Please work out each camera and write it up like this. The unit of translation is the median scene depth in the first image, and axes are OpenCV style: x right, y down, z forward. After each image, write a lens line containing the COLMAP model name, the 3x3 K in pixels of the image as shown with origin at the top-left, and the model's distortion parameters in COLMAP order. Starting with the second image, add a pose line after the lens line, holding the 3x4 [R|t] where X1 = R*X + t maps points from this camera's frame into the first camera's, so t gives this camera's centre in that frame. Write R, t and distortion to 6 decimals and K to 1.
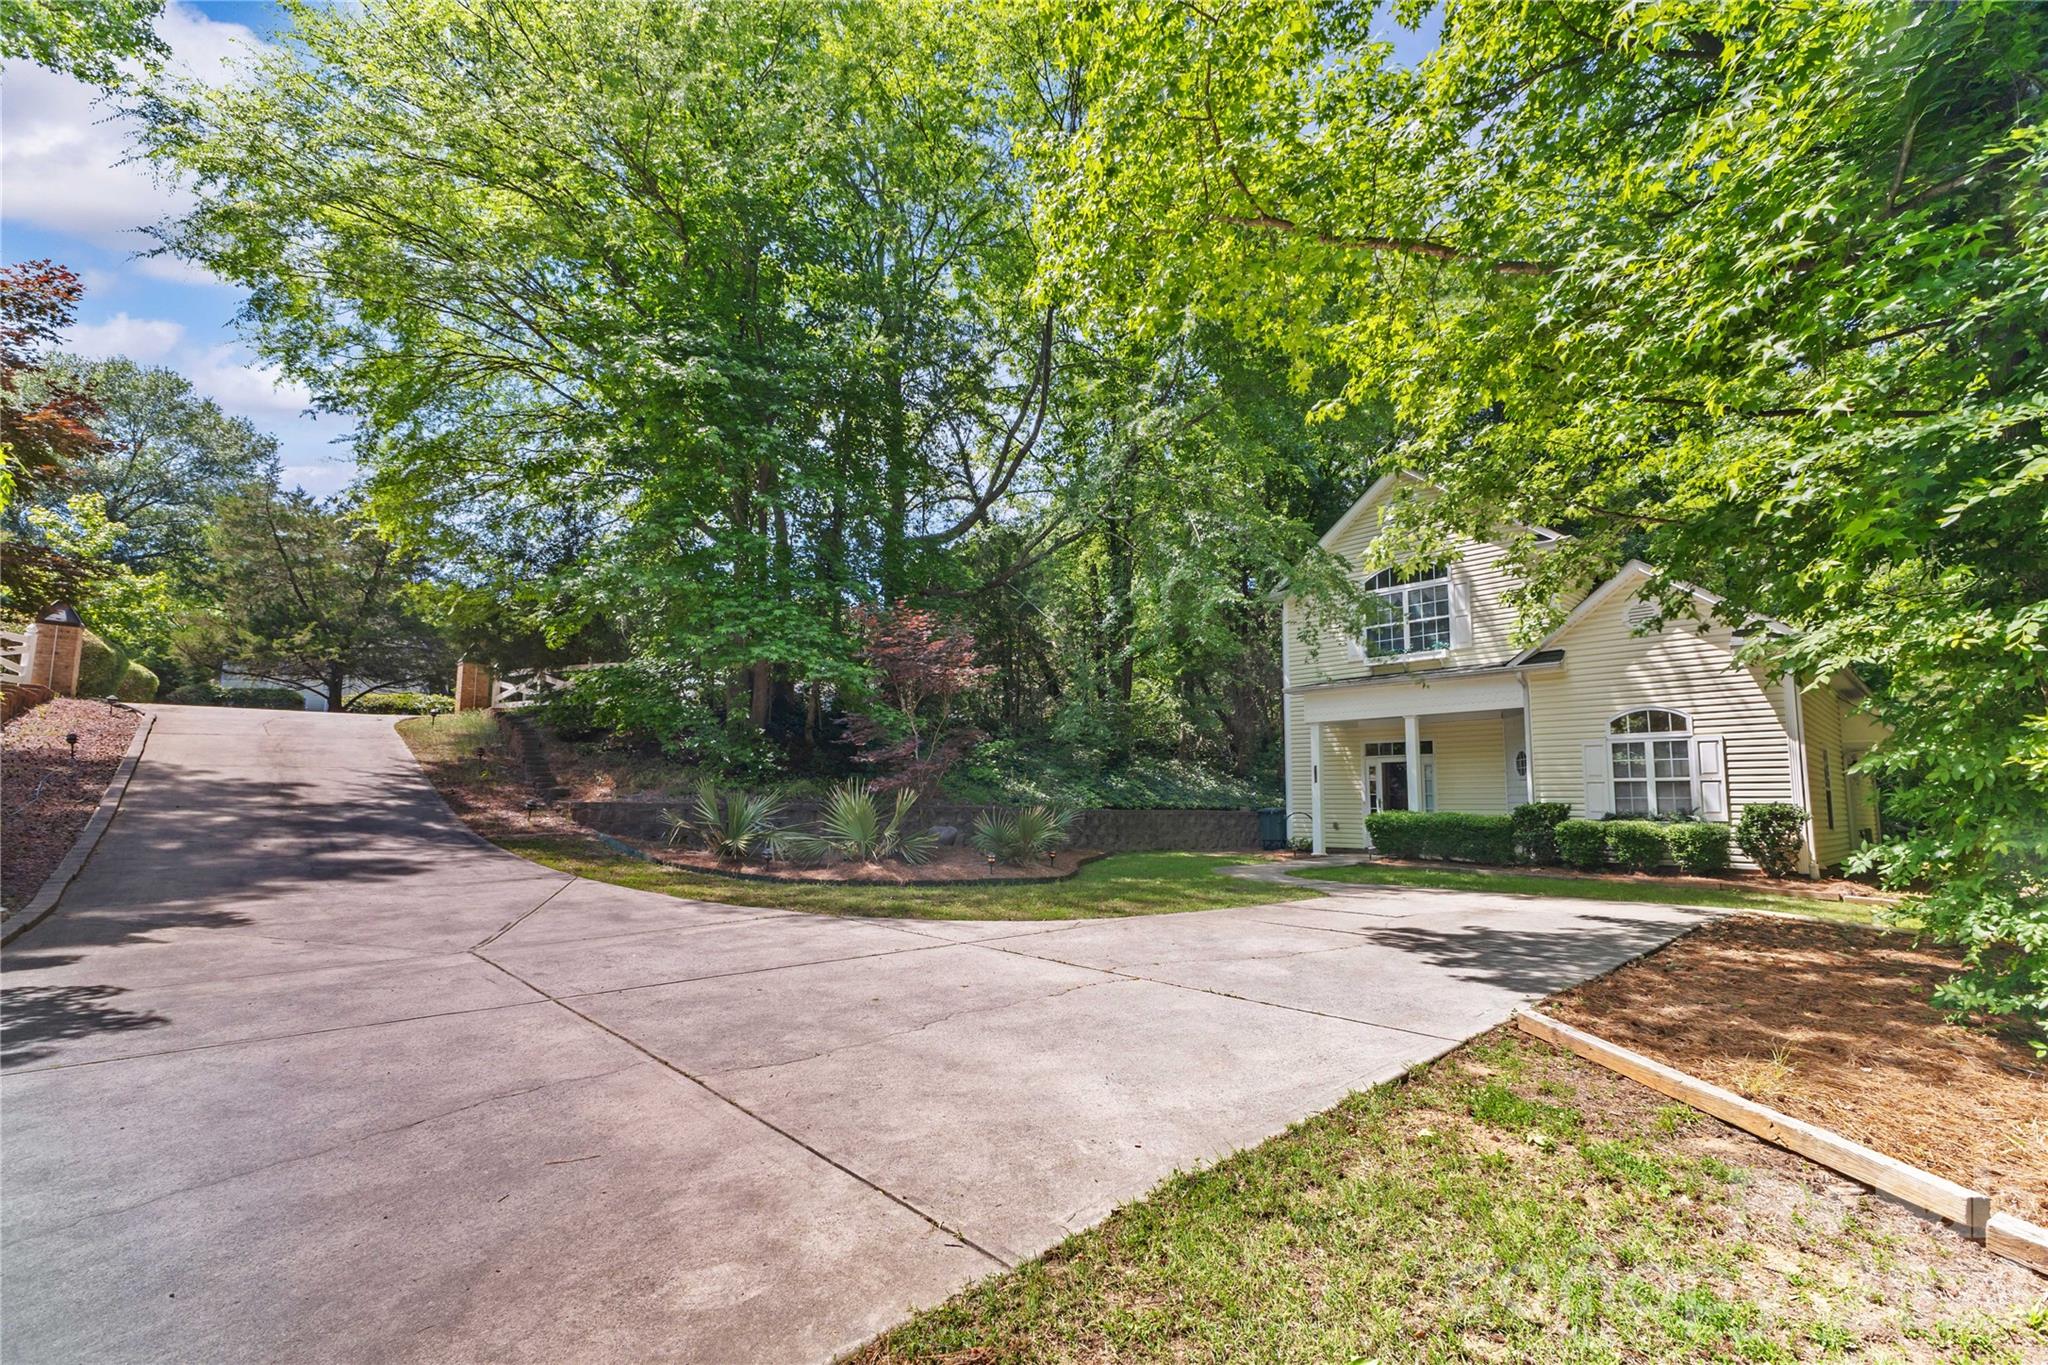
lens RADIAL K [[918.5, 0, 1025.7], [0, 918.5, 712.7], [0, 0, 1]] dist [0.006325, 0.000135]
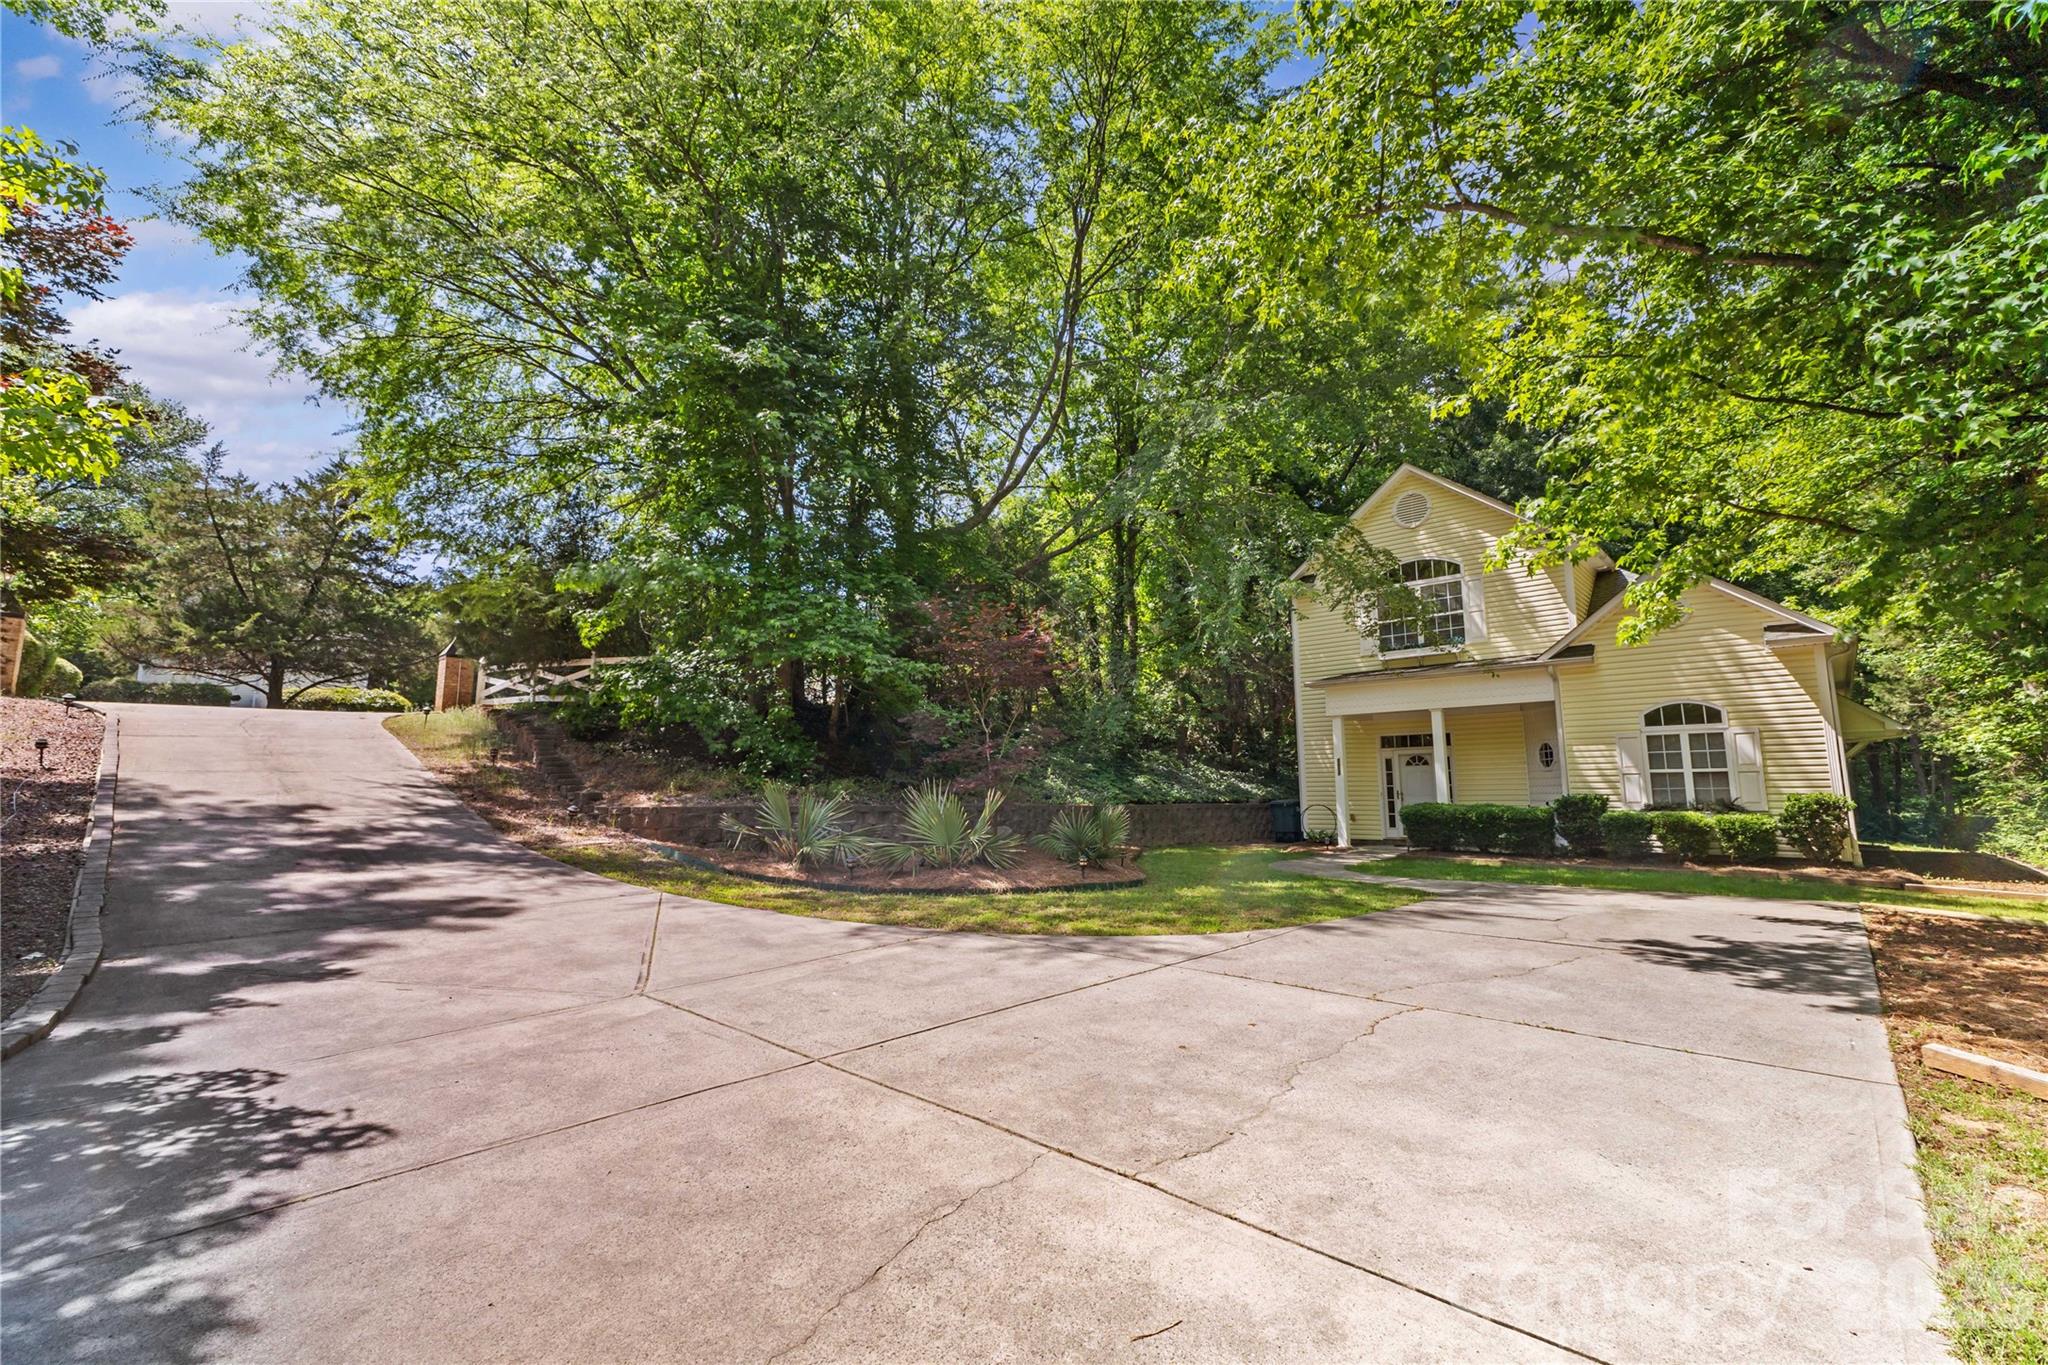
lens RADIAL K [[895.5, 0, 1023.0], [0, 895.5, 667.1], [0, 0, 1]] dist [0.009266, -0.000310]
pose [[0.997380, -0.001470, 0.072319, -0.143587], [0.004415, 0.999167, -0.040578, -0.005882], [-0.072199, 0.040791, 0.996556, 0.055598]]
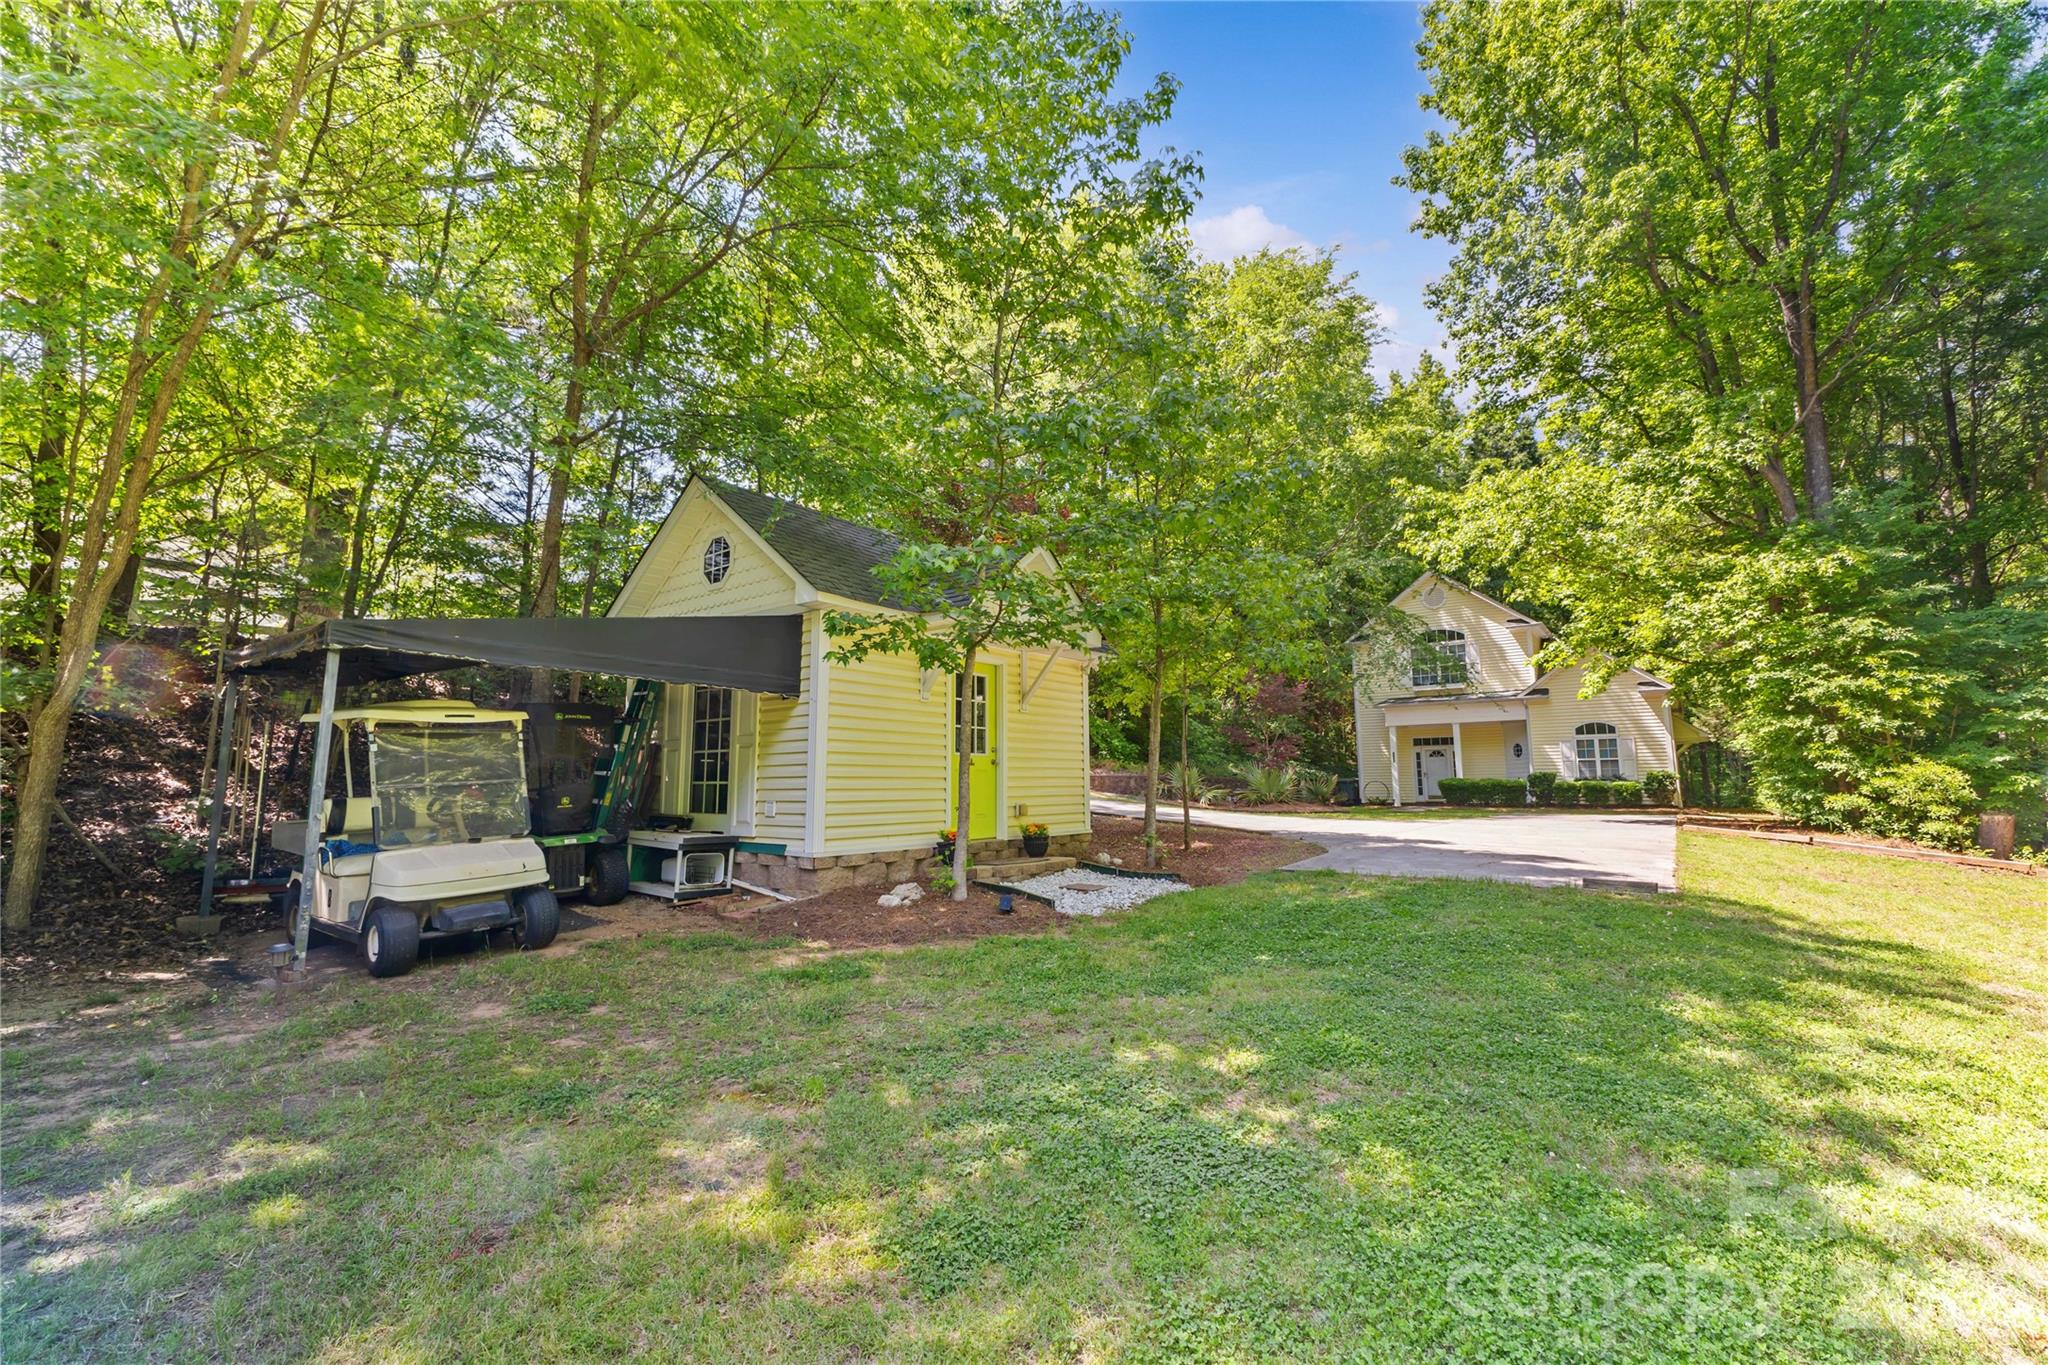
lens RADIAL K [[895.5, 0, 1023.0], [0, 895.5, 667.1], [0, 0, 1]] dist [0.009266, -0.000310]
pose [[0.985116, 0.010279, 0.171581, -0.876035], [-0.004976, 0.999497, -0.031308, -0.057812], [-0.171816, 0.029989, 0.984672, -0.676158]]
